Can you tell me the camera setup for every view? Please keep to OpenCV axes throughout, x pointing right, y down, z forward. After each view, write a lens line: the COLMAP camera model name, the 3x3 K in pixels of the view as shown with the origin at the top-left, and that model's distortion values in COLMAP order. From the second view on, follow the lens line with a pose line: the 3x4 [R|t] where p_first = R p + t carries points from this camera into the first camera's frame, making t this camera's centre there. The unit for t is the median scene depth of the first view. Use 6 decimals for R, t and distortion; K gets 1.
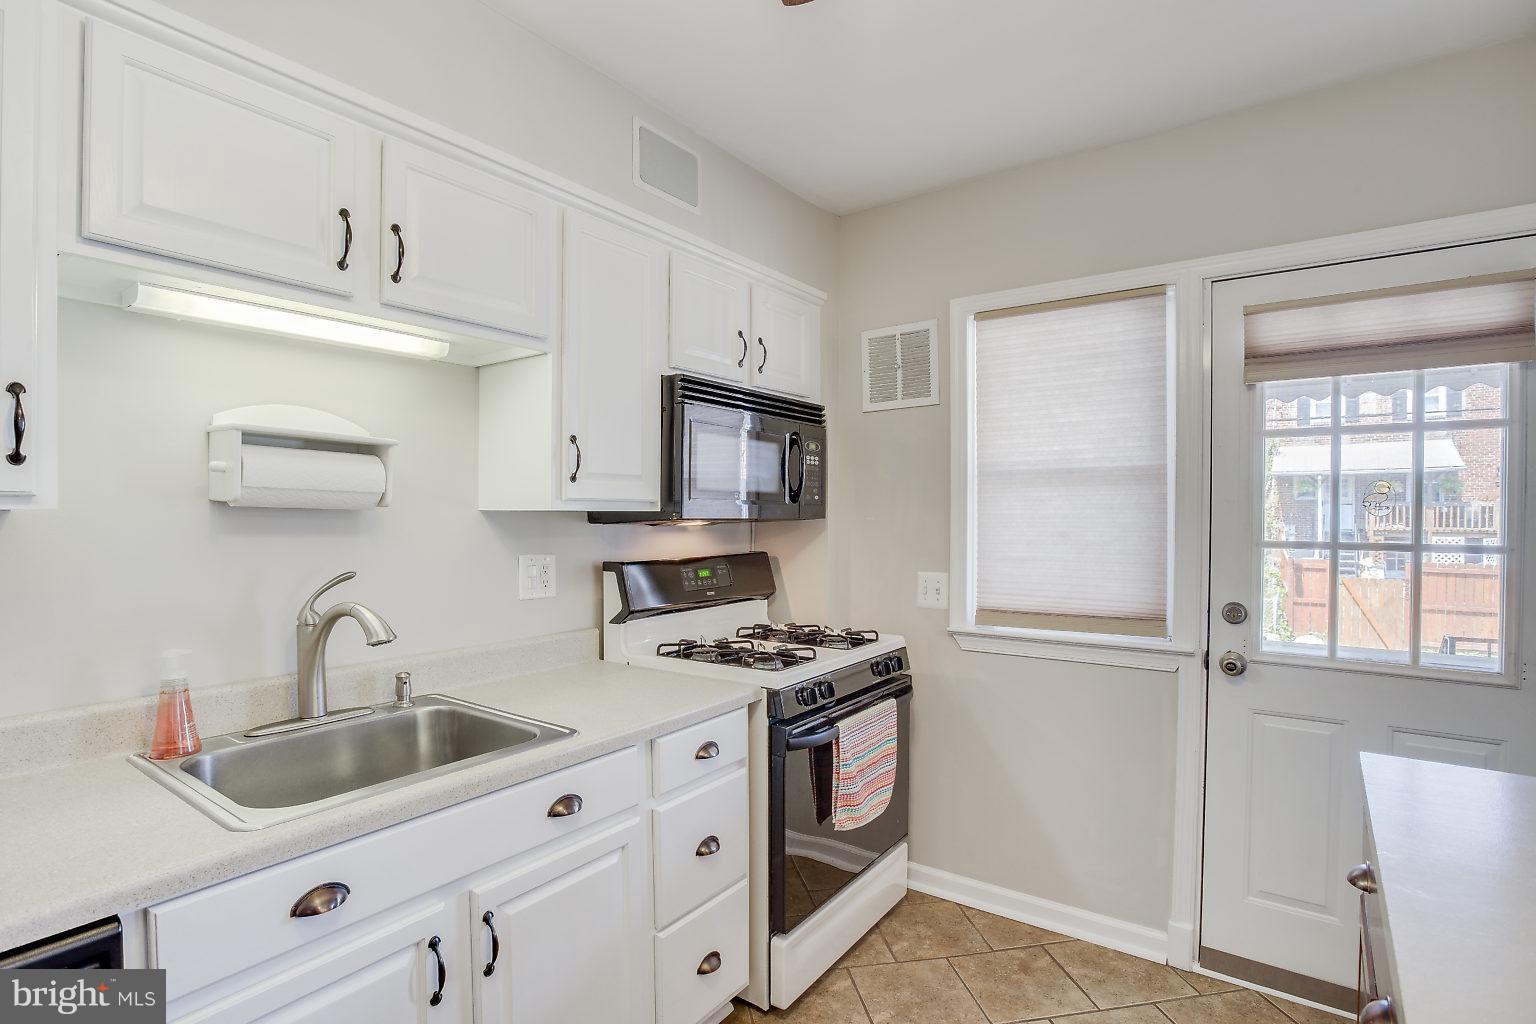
lens RADIAL K [[757.0, 0, 760.4], [0, 757.0, 533.0], [0, 0, 1]] dist [-0.053778, 0.018472]
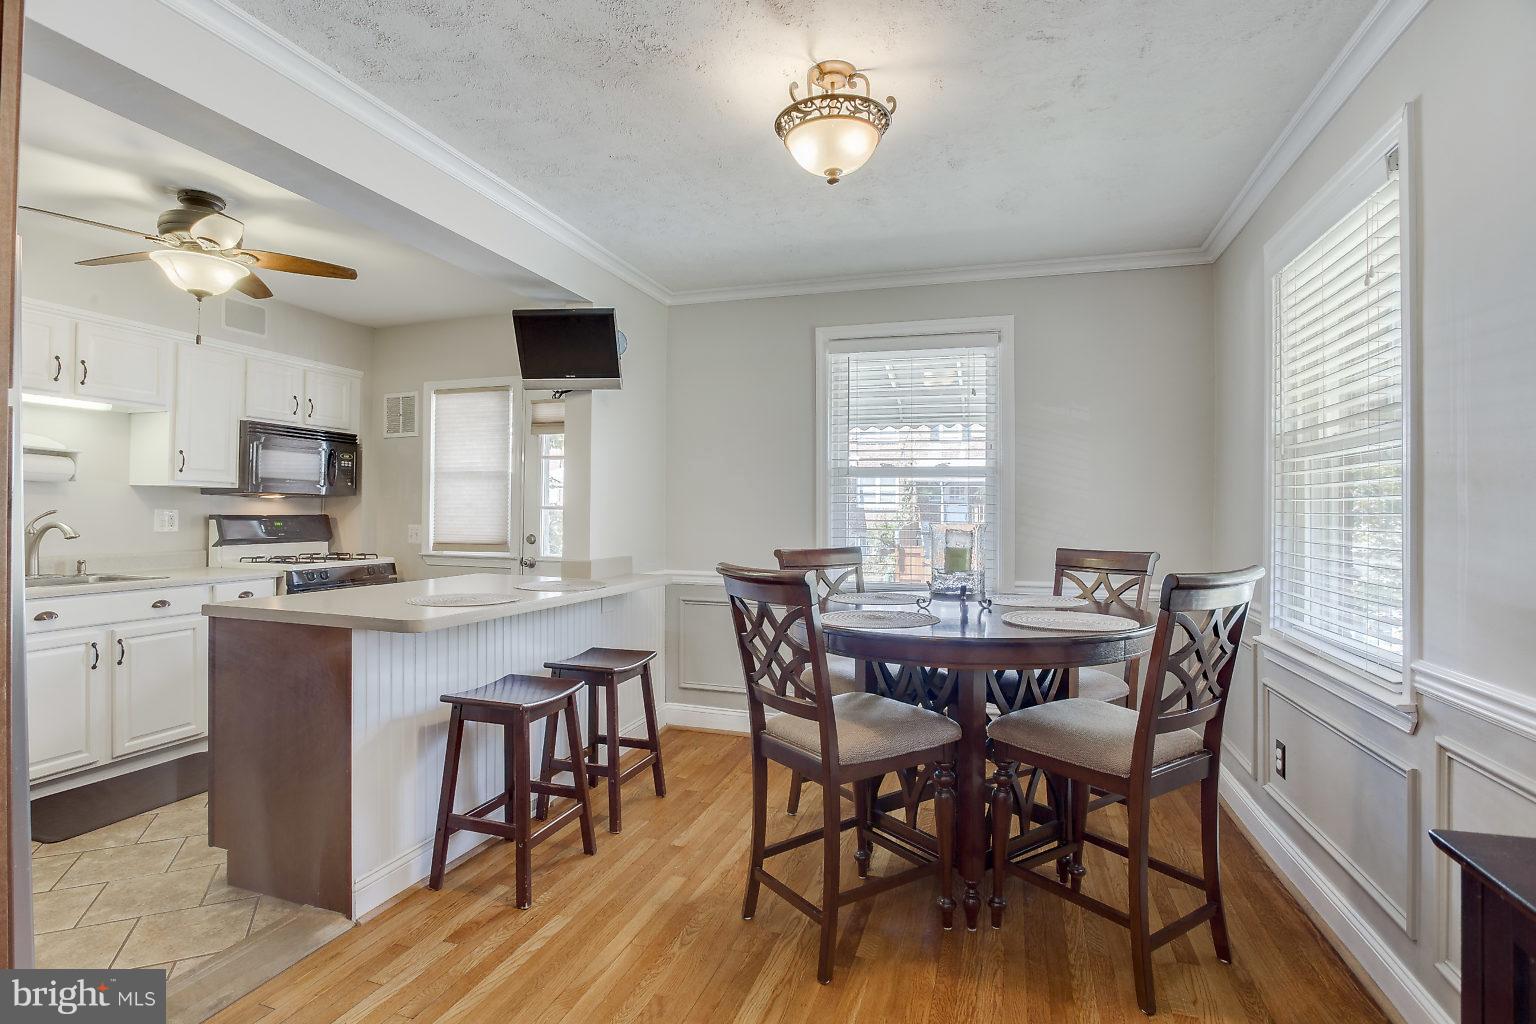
lens RADIAL K [[769.9, 0, 758.9], [0, 769.9, 512.5], [0, 0, 1]] dist [-0.050337, 0.025743]
pose [[0.955960, 0.011133, 0.293284, 0.587229], [-0.003673, 0.999656, -0.025975, 0.081276], [-0.293473, 0.023754, 0.955672, -1.287377]]
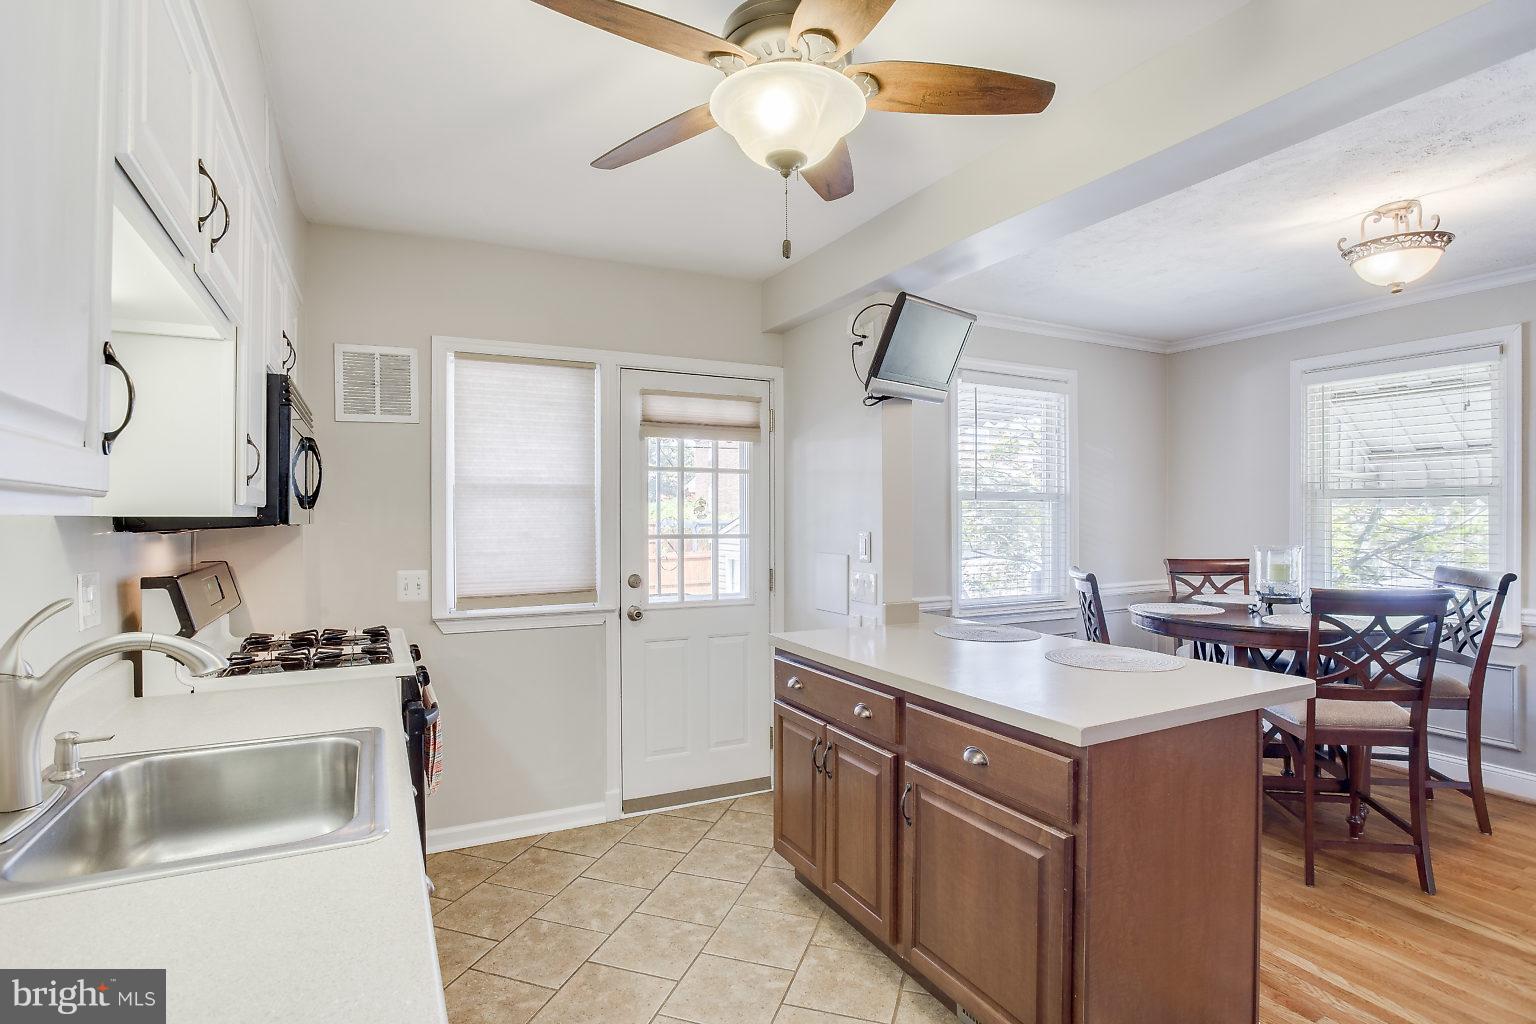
lens RADIAL K [[757.0, 0, 760.4], [0, 757.0, 533.0], [0, 0, 1]] dist [-0.053778, 0.018472]
pose [[0.456535, -0.020212, 0.889476, -0.637600], [0.024271, 0.999653, 0.010258, -0.003730], [-0.889375, 0.016905, 0.456867, 0.025349]]
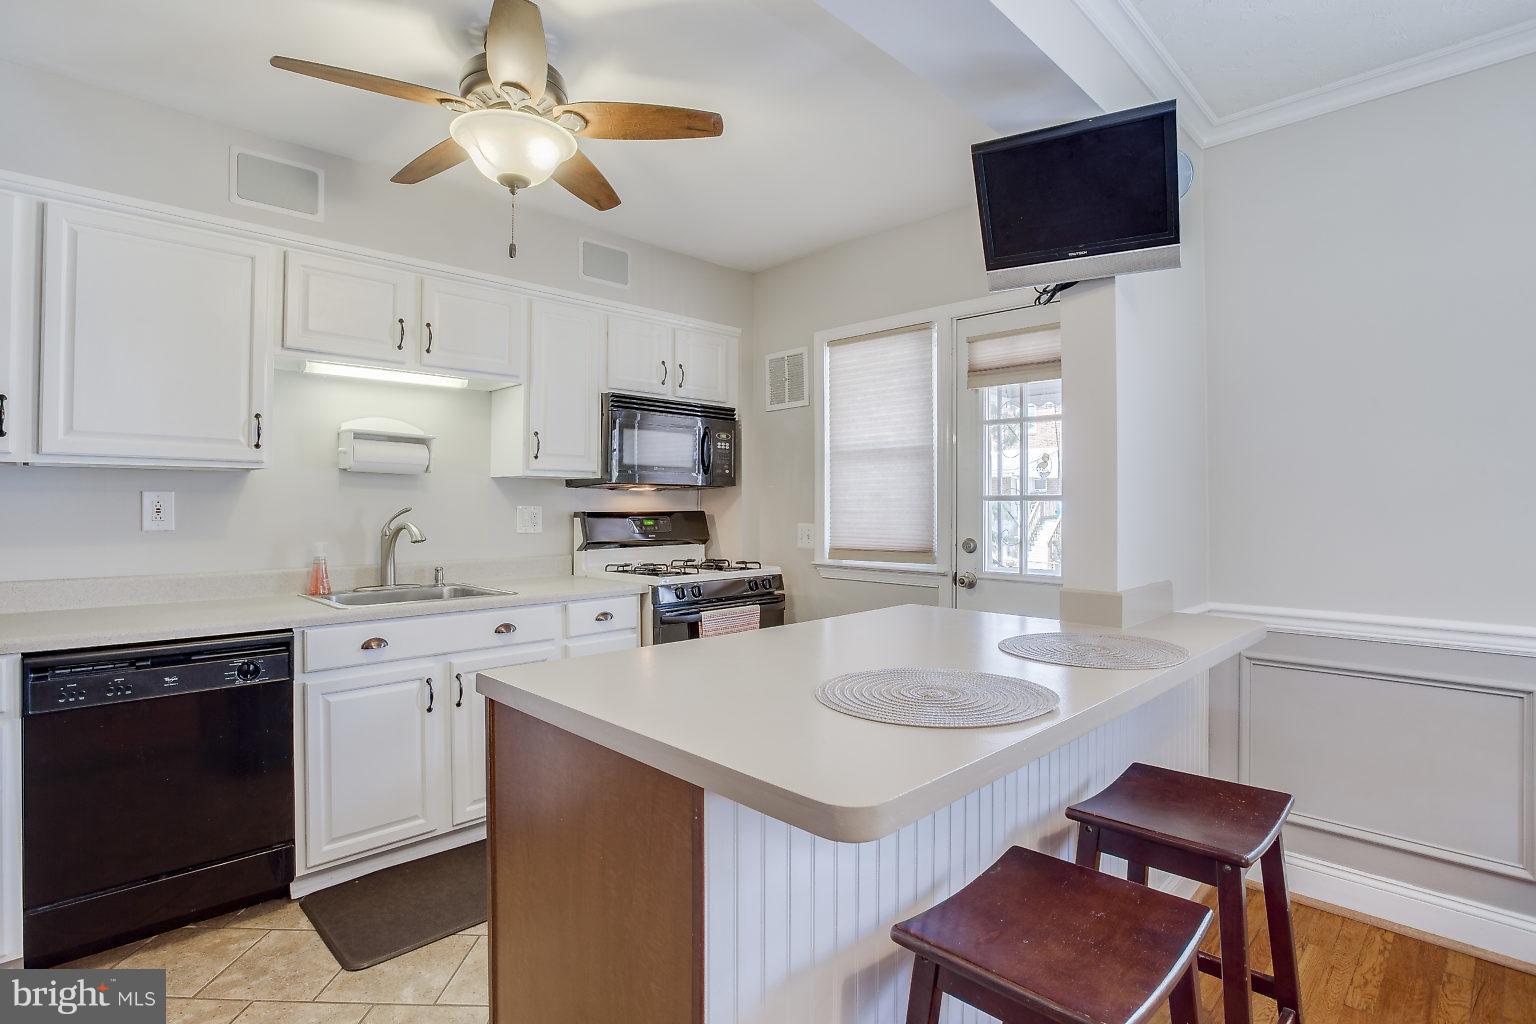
lens RADIAL K [[767.5, 0, 765.0], [0, 767.5, 515.1], [0, 0, 1]] dist [-0.052336, 0.017071]
pose [[0.986906, 0.003403, -0.161263, 0.461534], [-0.005571, 0.999900, -0.012994, 0.066799], [0.161202, 0.013722, 0.986826, -0.526050]]
